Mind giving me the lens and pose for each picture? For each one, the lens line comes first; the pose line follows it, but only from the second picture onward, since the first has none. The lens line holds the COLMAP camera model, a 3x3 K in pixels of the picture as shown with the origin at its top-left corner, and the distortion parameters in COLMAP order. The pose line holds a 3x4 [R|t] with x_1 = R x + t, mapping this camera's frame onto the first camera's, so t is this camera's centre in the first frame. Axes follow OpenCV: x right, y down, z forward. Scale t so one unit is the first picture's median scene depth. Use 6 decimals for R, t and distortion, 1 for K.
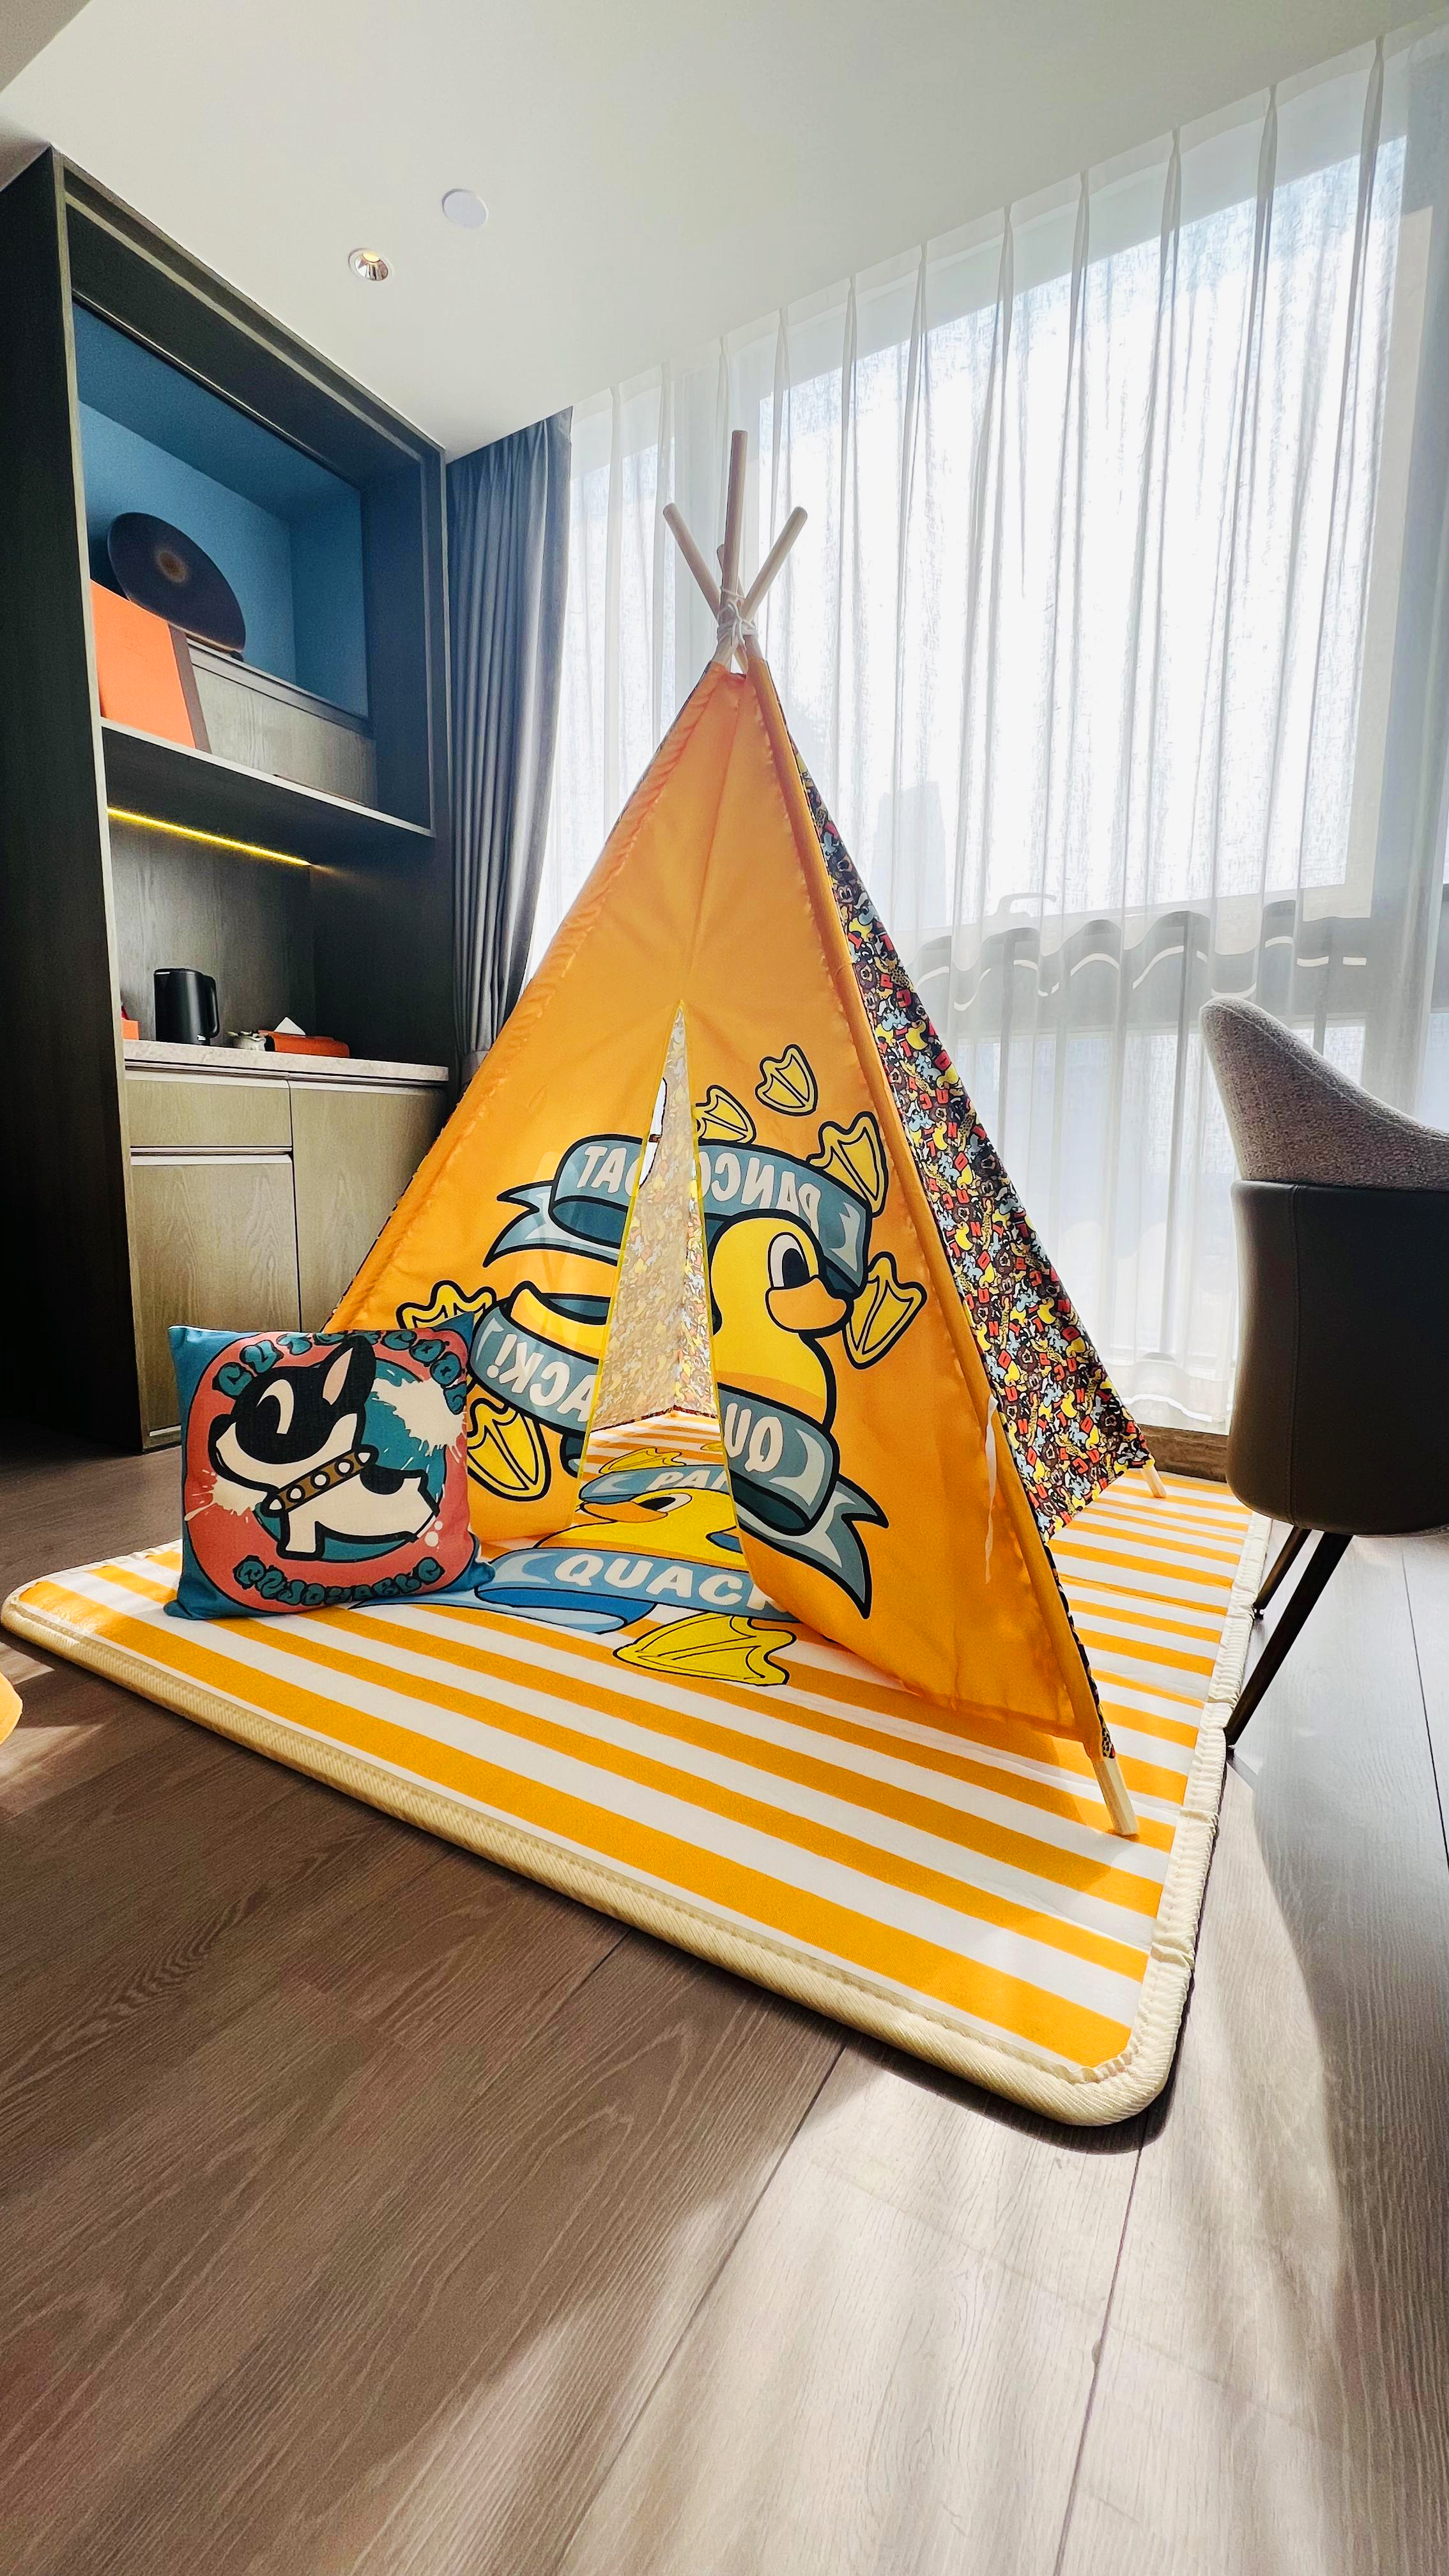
lens RADIAL K [[1032.5, 0, 724.5], [0, 1032.5, 1288.0], [0, 0, 1]] dist [-0.006837, -0.000112]
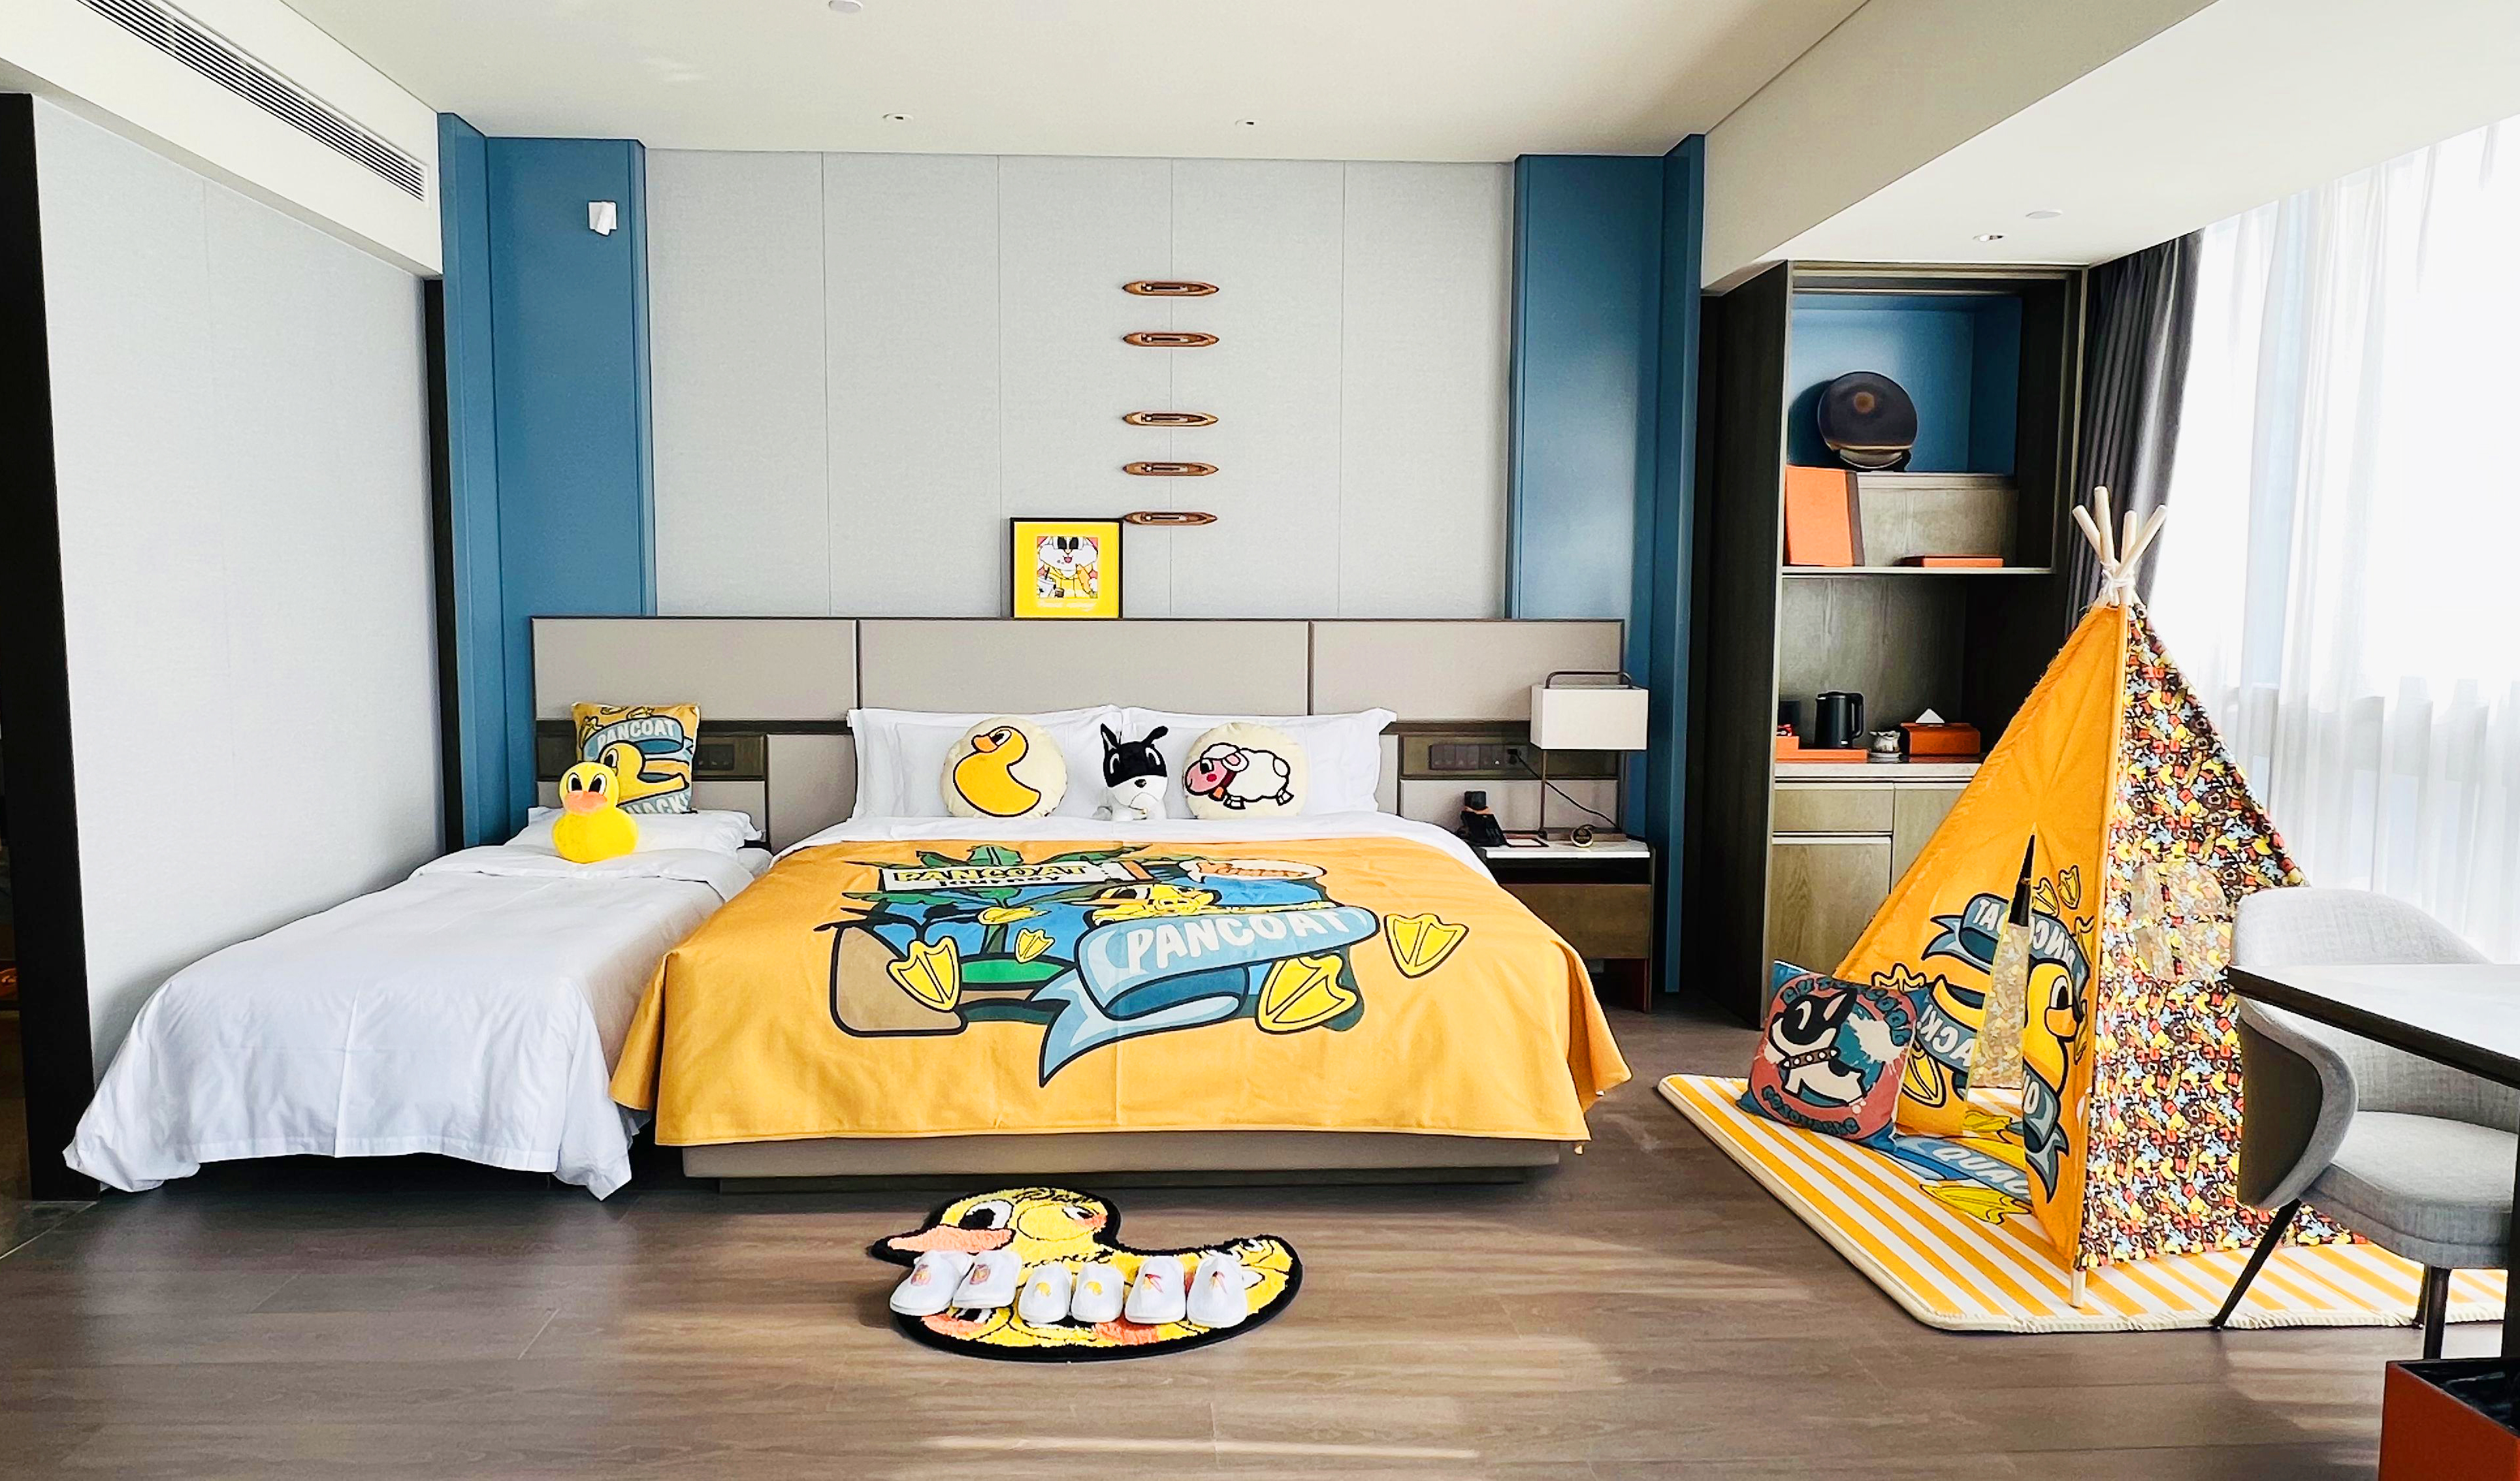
lens RADIAL K [[1415.2, 0, 1260.0], [0, 1415.2, 740.5], [0, 0, 1]] dist [0.003100, -0.000074]
pose [[0.568222, 0.053810, -0.821114, 1.062127], [-0.118882, 0.992759, -0.017209, -0.213840], [0.814243, 0.107395, 0.570504, -1.263871]]
